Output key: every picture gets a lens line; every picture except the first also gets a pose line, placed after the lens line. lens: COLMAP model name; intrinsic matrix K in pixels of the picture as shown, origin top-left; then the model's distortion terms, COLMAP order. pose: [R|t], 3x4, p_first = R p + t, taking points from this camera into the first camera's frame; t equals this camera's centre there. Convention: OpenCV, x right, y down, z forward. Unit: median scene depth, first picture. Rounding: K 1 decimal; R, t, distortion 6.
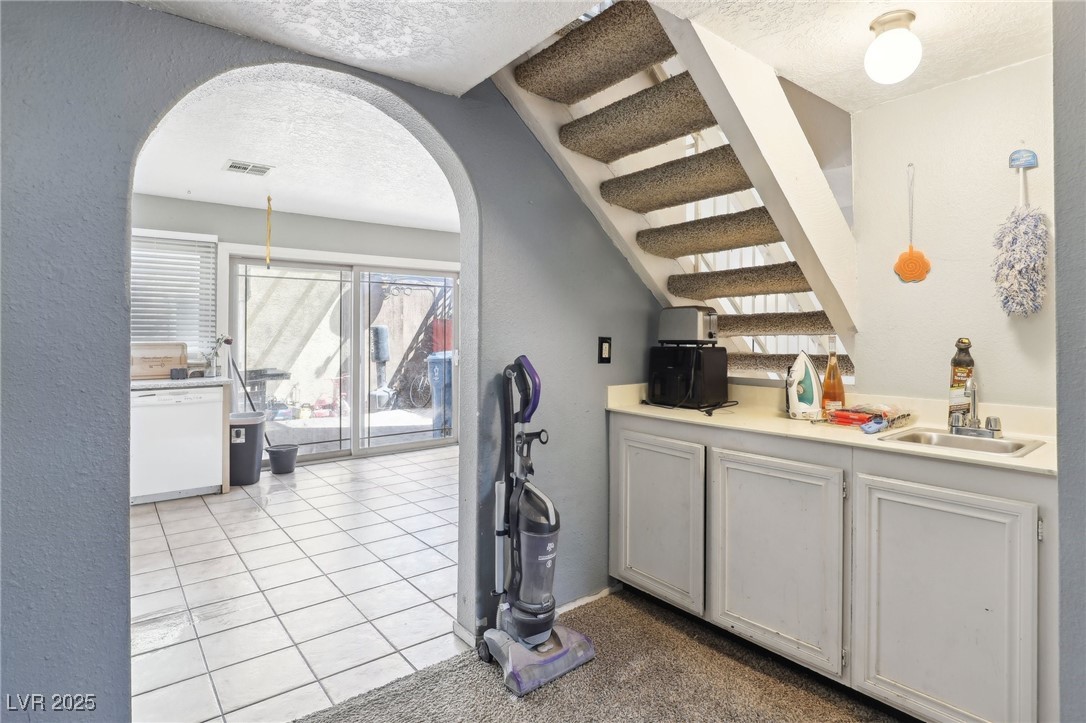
lens RADIAL K [[565.1, 0, 556.0], [0, 565.1, 320.4], [0, 0, 1]] dist [-0.019796, 0.000037]
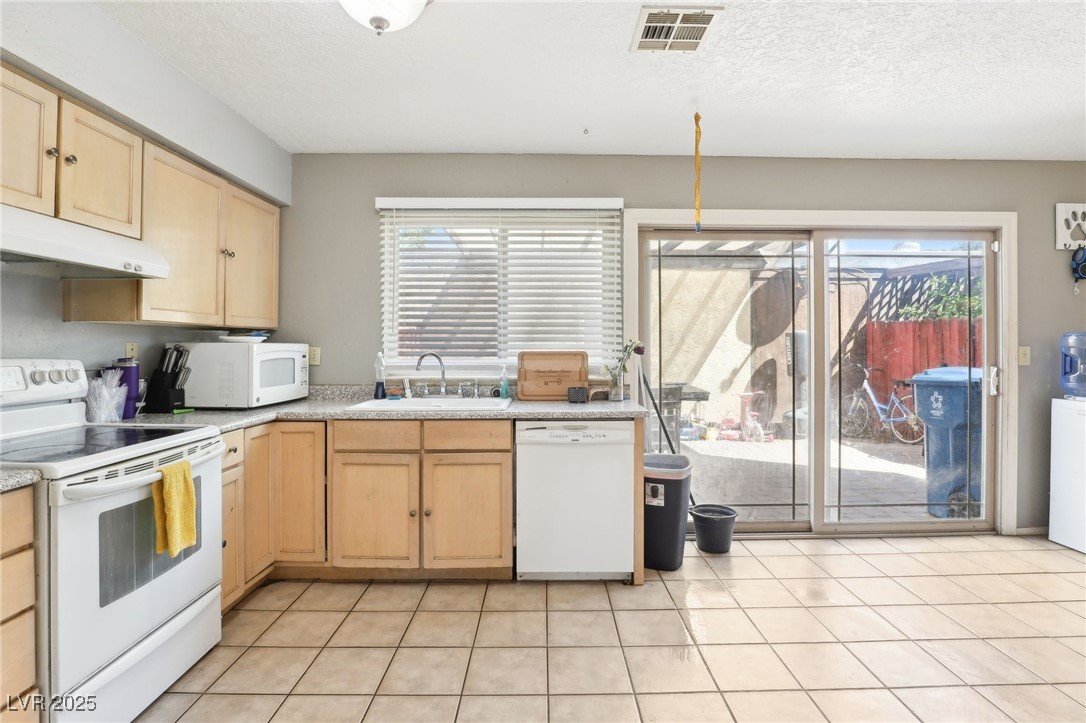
lens RADIAL K [[529.6, 0, 550.2], [0, 529.6, 343.5], [0, 0, 1]] dist [-0.032014, 0.002572]
pose [[0.781354, 0.002037, -0.624085, -0.264232], [0.013856, 0.999692, 0.020610, 0.014787], [0.623935, -0.024751, 0.781084, 0.425754]]
